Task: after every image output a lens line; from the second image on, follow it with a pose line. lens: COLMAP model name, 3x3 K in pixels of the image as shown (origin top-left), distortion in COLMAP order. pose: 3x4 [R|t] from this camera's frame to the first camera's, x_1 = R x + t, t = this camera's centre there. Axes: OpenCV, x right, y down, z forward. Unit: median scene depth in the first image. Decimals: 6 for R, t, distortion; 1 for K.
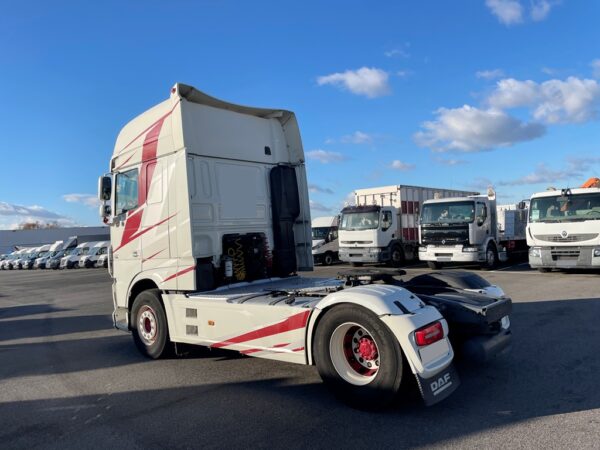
lens RADIAL K [[454.3, 0, 300.4], [0, 454.3, 208.1], [0, 0, 1]] dist [0.054355, -0.002466]
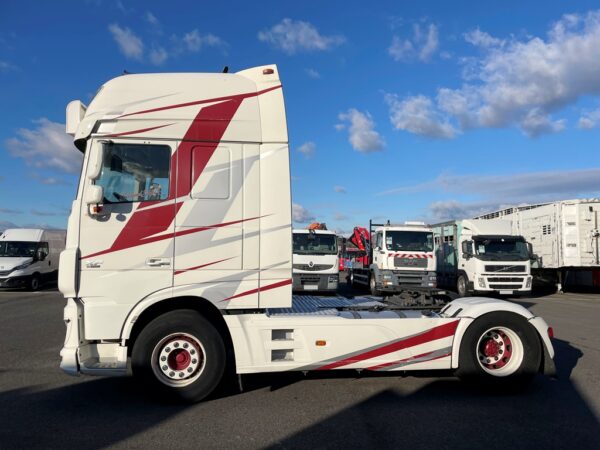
lens RADIAL K [[458.7, 0, 302.2], [0, 458.7, 214.7], [0, 0, 1]] dist [0.055812, -0.003104]
pose [[0.661317, 0.129975, 0.738760, -0.774216], [-0.096113, 0.991438, -0.088392, 0.070048], [-0.743924, -0.012550, 0.668147, 0.351386]]
